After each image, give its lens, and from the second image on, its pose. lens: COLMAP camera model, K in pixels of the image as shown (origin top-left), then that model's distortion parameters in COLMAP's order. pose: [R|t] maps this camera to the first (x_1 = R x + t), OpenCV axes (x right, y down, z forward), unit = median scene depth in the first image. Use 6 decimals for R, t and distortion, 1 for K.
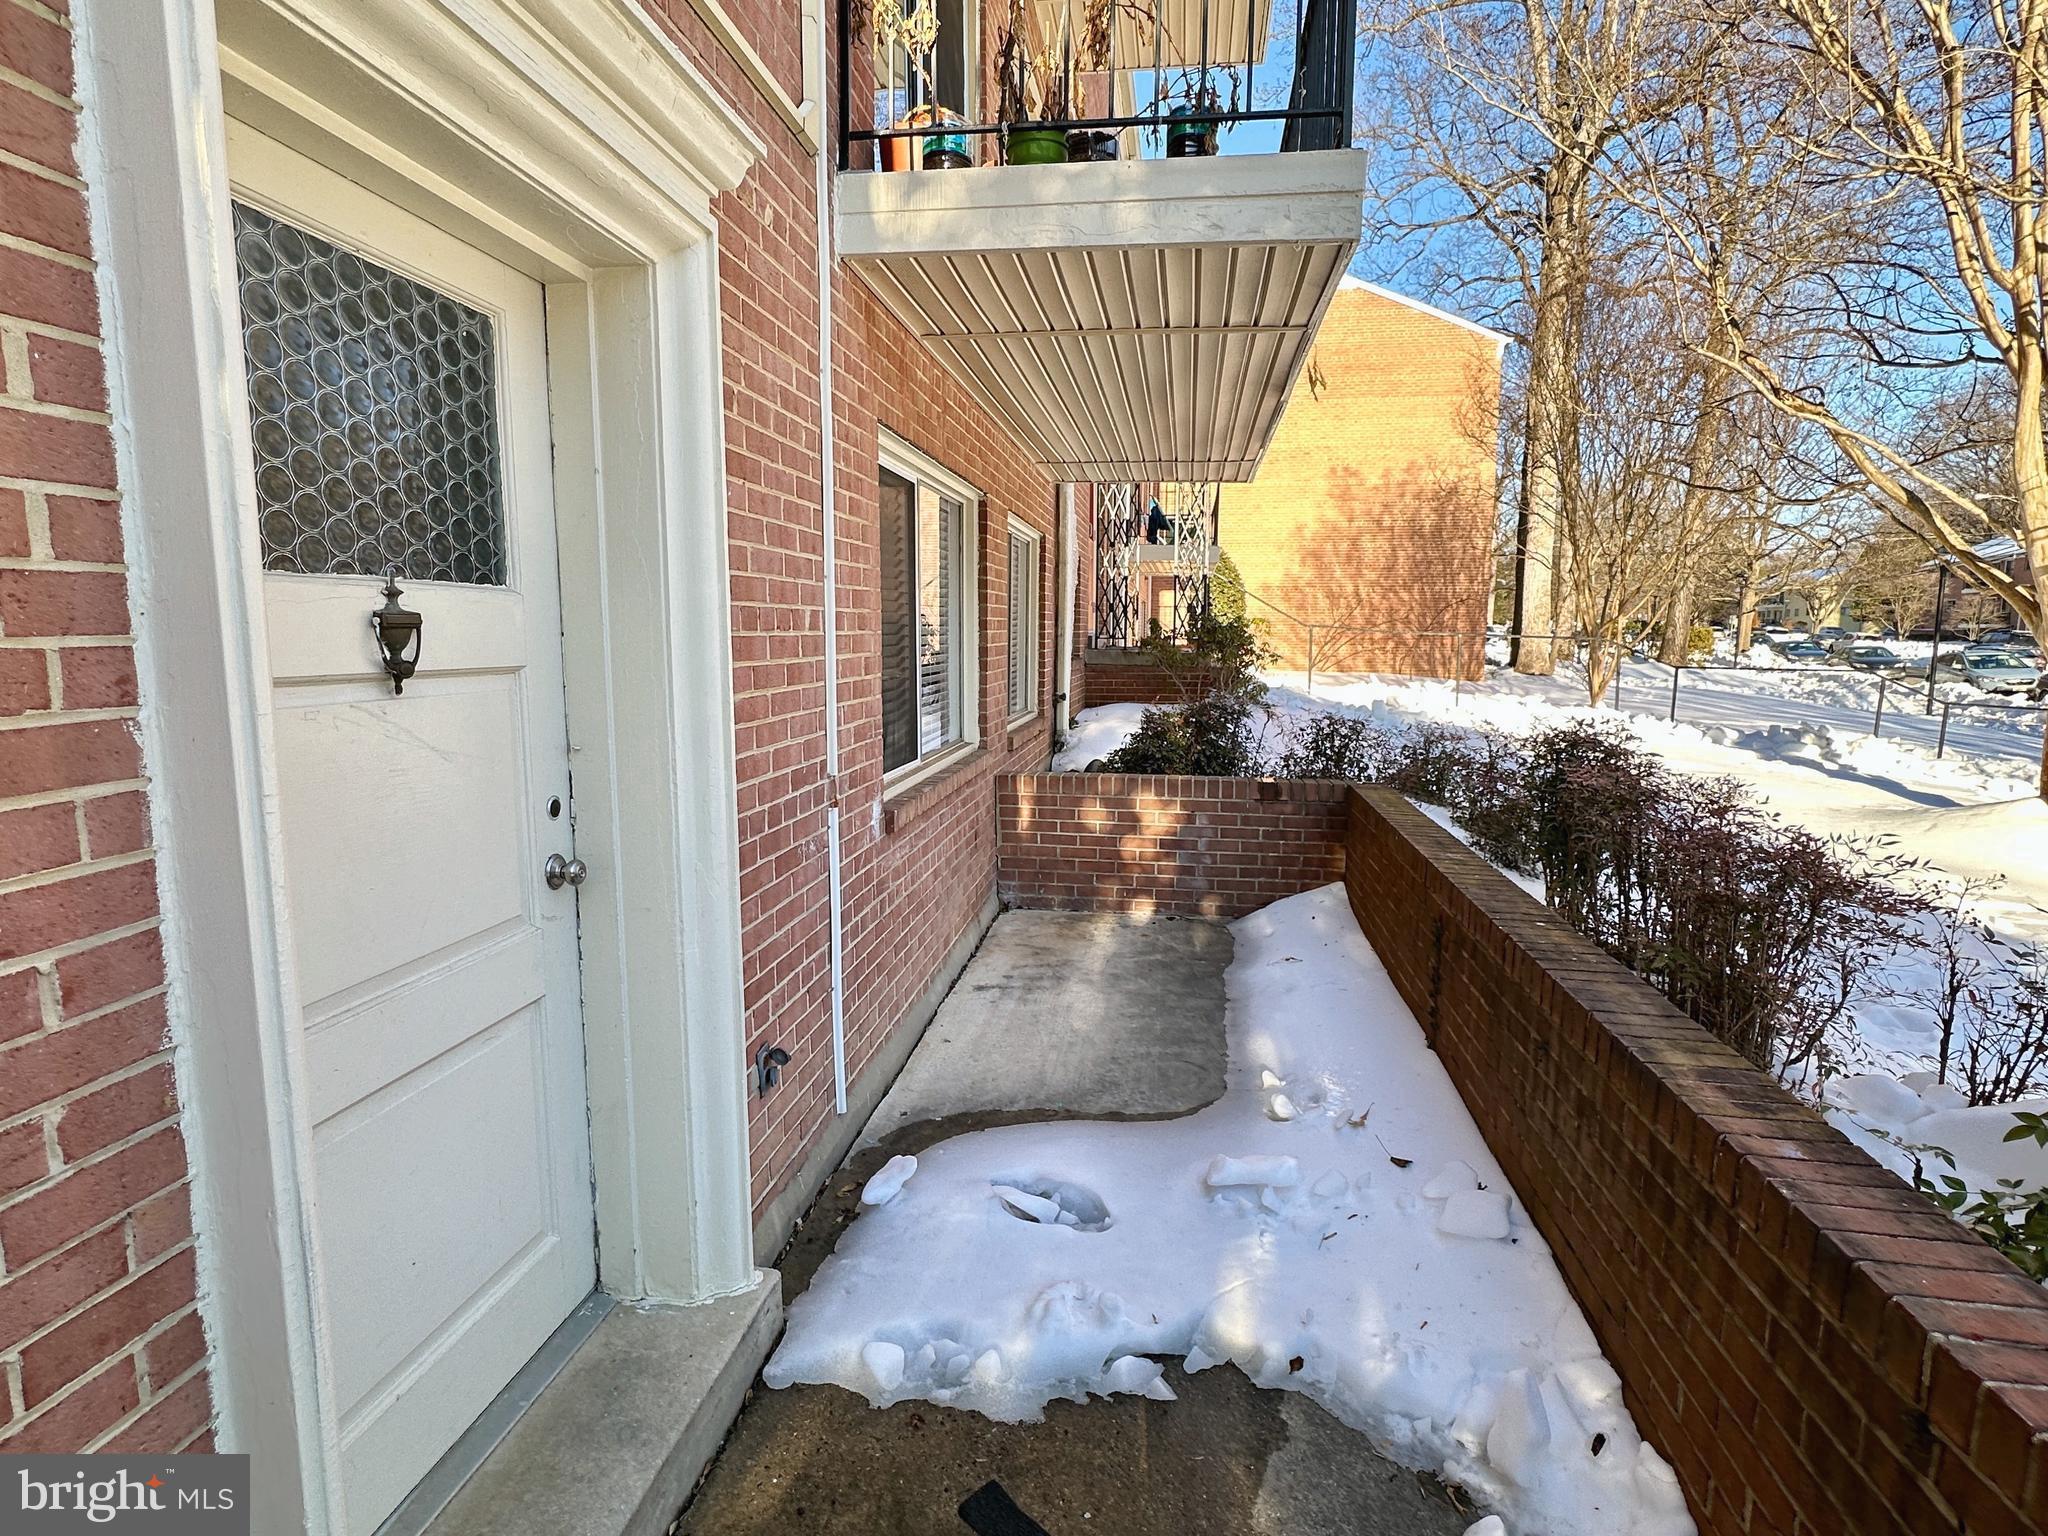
lens RADIAL K [[1051.9, 0, 1029.6], [0, 1051.9, 763.7], [0, 0, 1]] dist [-0.005580, 0.000016]
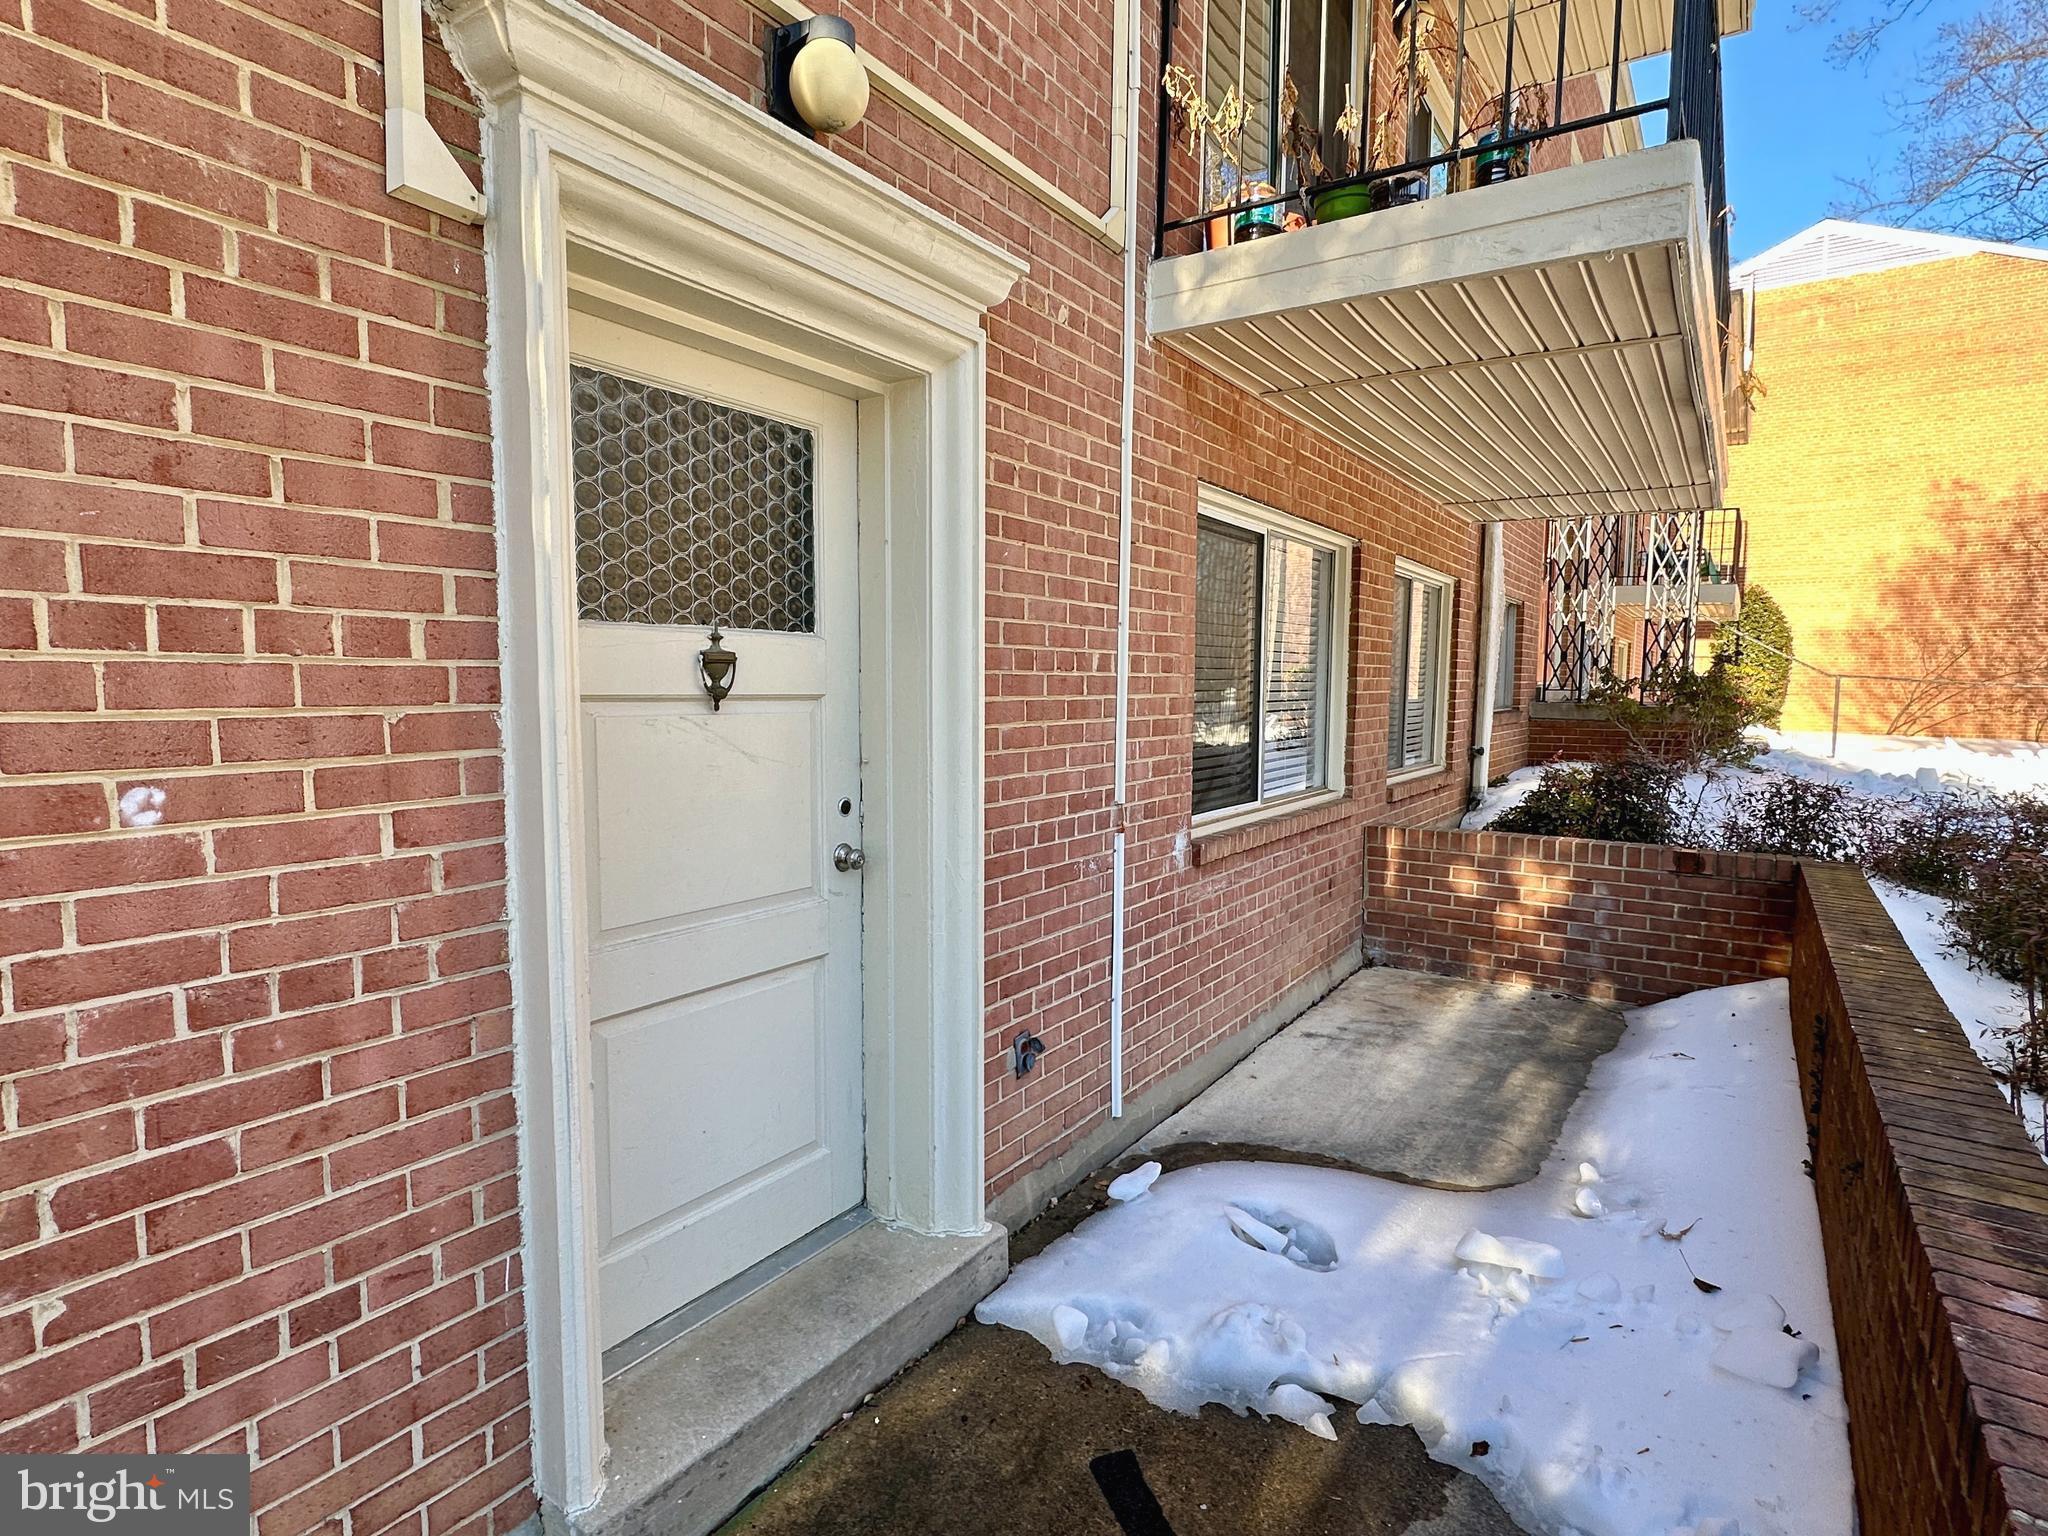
lens RADIAL K [[1051.9, 0, 1014.5], [0, 1051.9, 775.9], [0, 0, 1]] dist [-0.005580, 0.000016]
pose [[0.896077, 0.040392, -0.442056, 0.229634], [-0.058163, 0.997950, -0.026715, 0.020917], [0.440071, 0.049650, 0.896589, -0.039805]]
